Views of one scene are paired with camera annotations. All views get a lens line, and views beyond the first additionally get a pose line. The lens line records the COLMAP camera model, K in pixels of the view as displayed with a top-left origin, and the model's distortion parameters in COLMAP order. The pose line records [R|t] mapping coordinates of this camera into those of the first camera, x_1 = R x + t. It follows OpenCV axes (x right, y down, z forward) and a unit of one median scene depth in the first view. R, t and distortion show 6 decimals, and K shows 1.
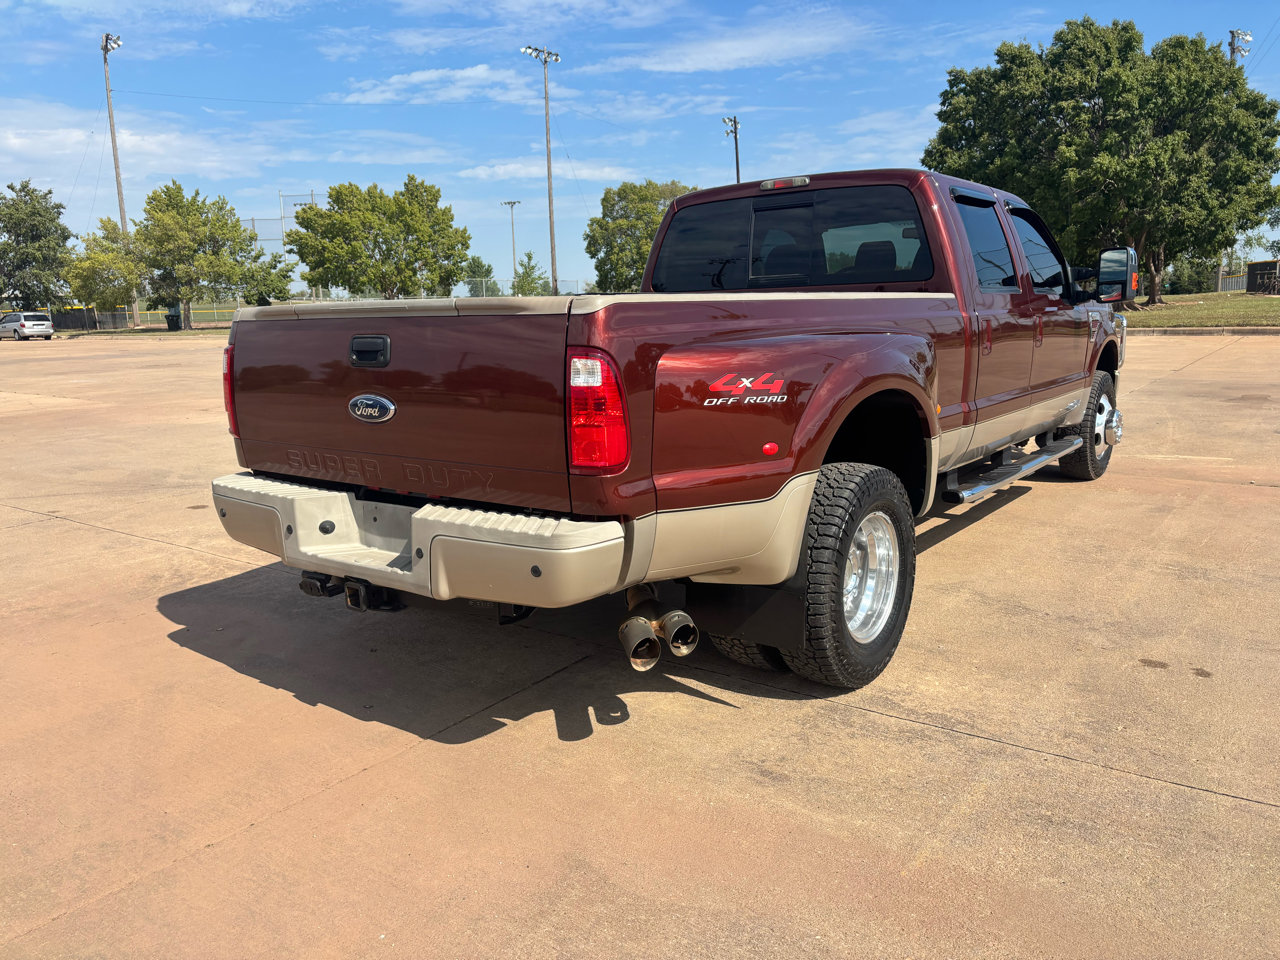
lens RADIAL K [[969.1, 0, 633.1], [0, 969.1, 479.5], [0, 0, 1]] dist [0.026094, -0.011156]
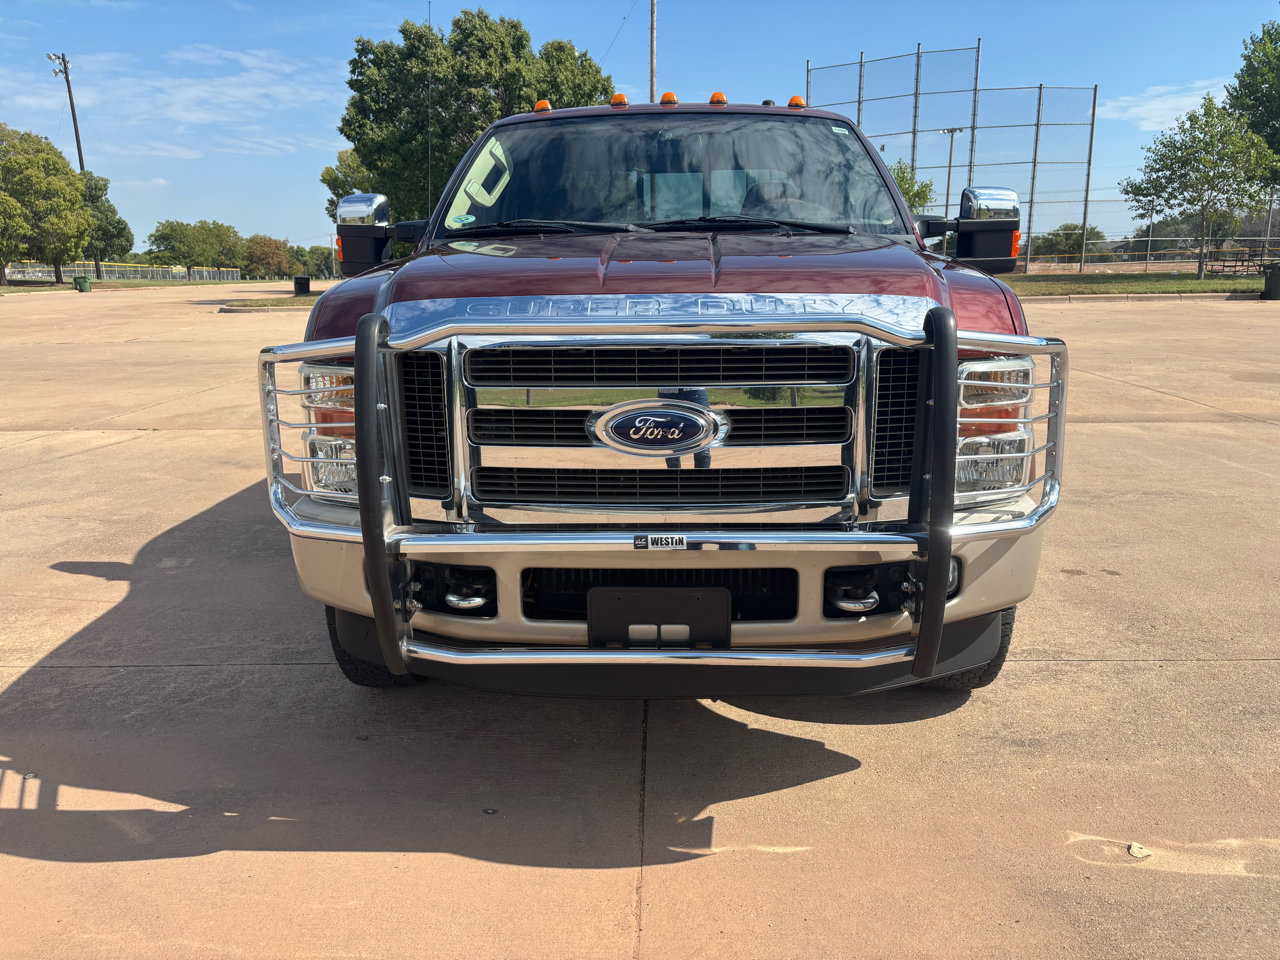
lens RADIAL K [[969.6, 0, 644.5], [0, 969.6, 481.0], [0, 0, 1]] dist [0.046174, -0.047406]
pose [[0.807950, -0.105826, 0.579670, -0.187528], [0.092139, 0.994329, 0.053103, -0.009984], [-0.582003, 0.010506, 0.813119, 0.119098]]
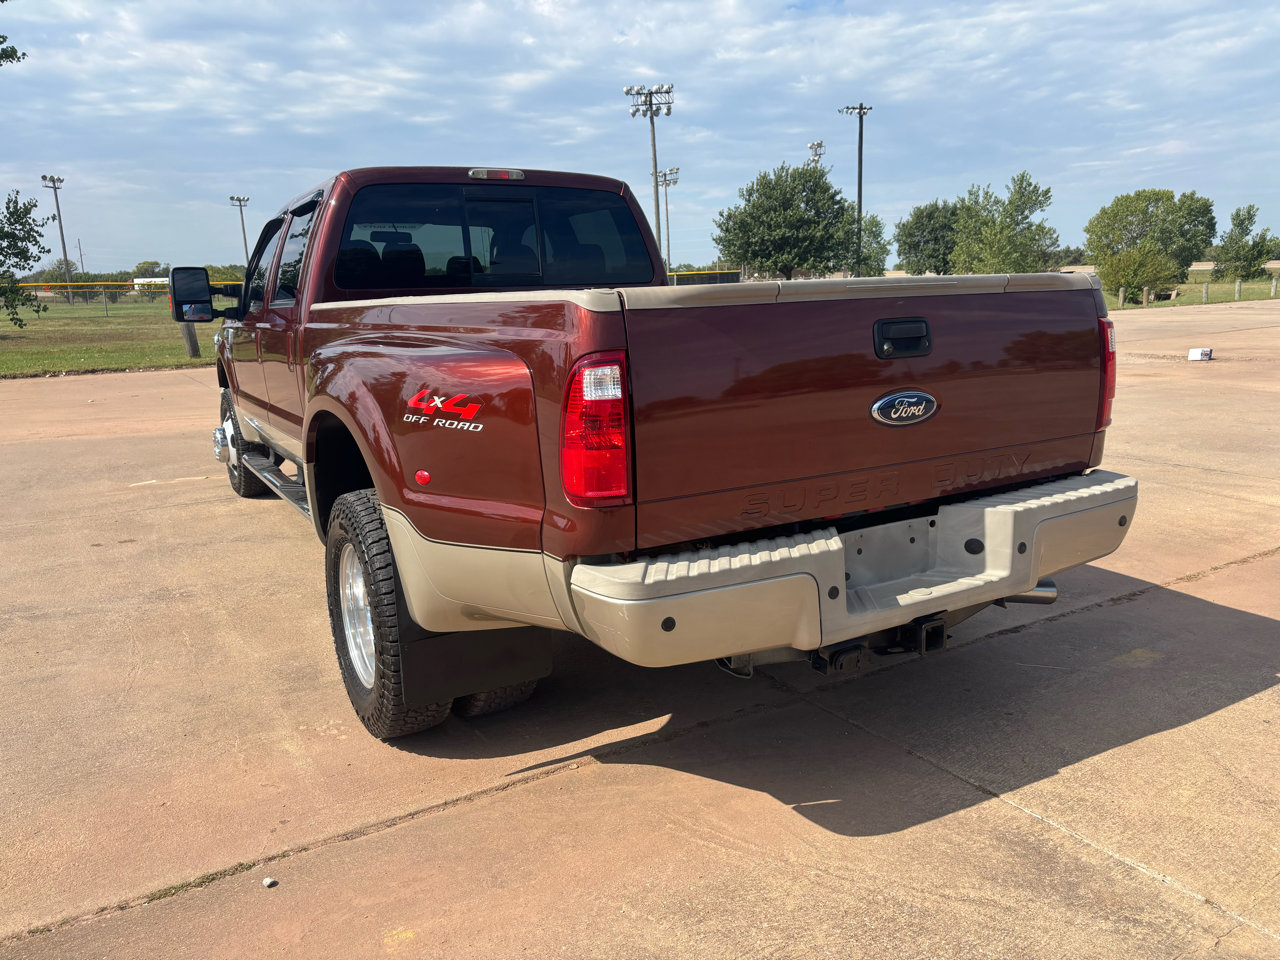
lens RADIAL K [[974.6, 0, 640.0], [0, 974.6, 480.0], [0, 0, 1]] dist [0.050095, -0.063207]
pose [[0.382033, -0.151262, 0.911685, -0.331334], [0.190265, 0.978254, 0.082578, -0.036806], [-0.904351, 0.141914, 0.402505, 0.259789]]
